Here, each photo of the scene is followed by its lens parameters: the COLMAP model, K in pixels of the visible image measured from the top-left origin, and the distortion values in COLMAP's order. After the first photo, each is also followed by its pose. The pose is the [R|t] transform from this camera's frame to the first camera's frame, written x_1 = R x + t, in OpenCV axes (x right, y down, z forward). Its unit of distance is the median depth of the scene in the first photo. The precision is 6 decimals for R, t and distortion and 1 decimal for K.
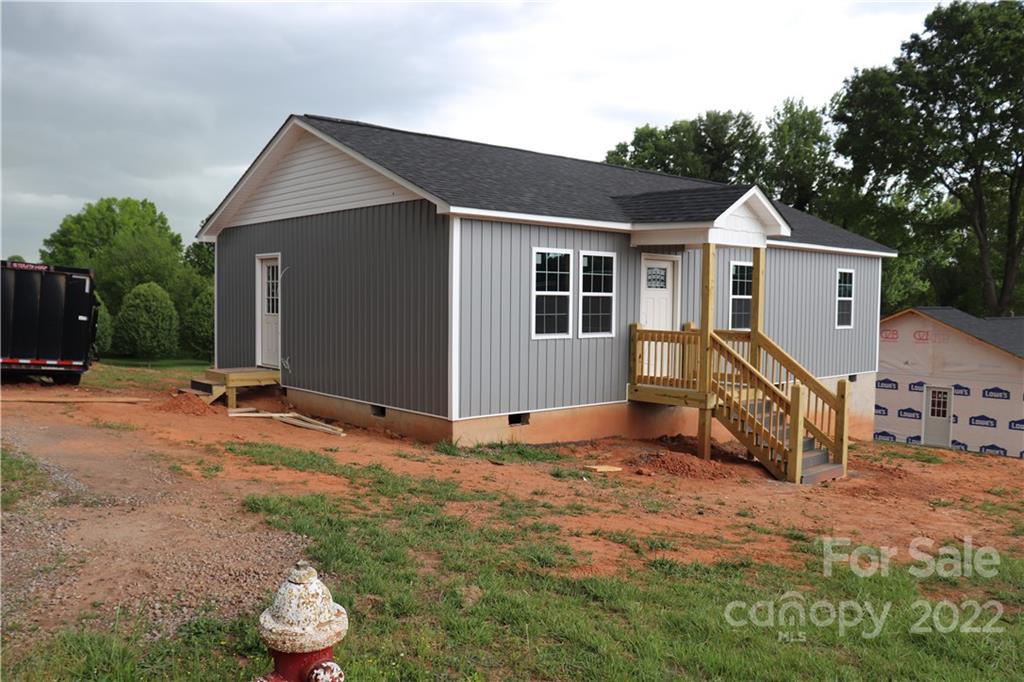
lens RADIAL K [[842.6, 0, 512.0], [0, 842.6, 341.0], [0, 0, 1]] dist [-0.152519, 0.130129]
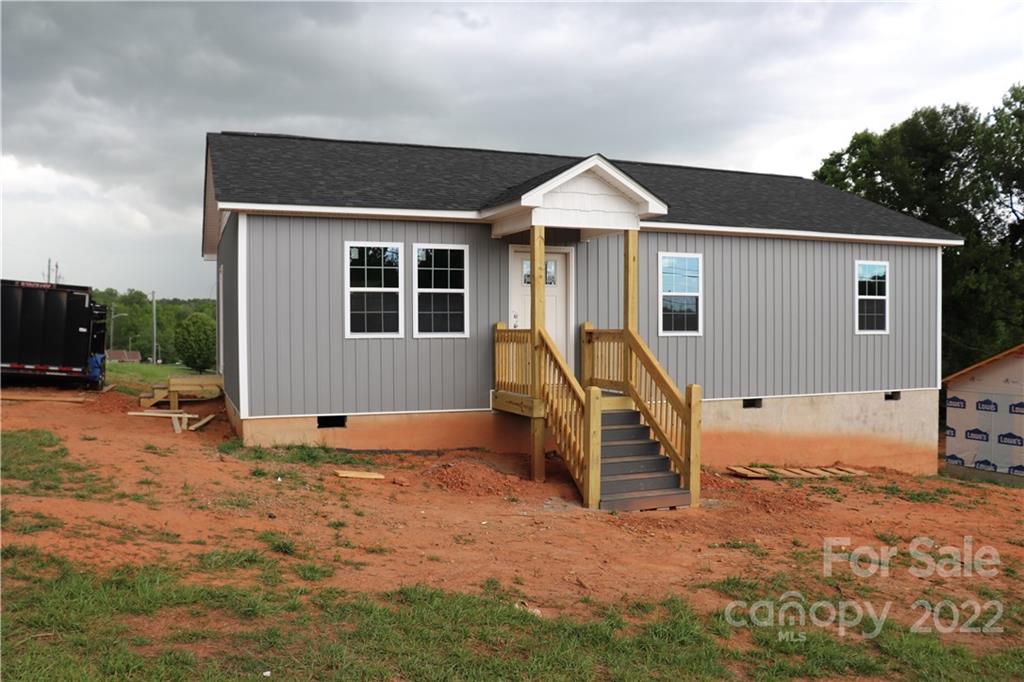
lens RADIAL K [[842.6, 0, 512.0], [0, 842.6, 341.0], [0, 0, 1]] dist [-0.152519, 0.130129]
pose [[0.940518, -0.010580, -0.339580, 0.479011], [-0.002913, 0.999227, -0.039200, 0.034719], [0.339732, 0.037857, 0.939760, 0.162603]]
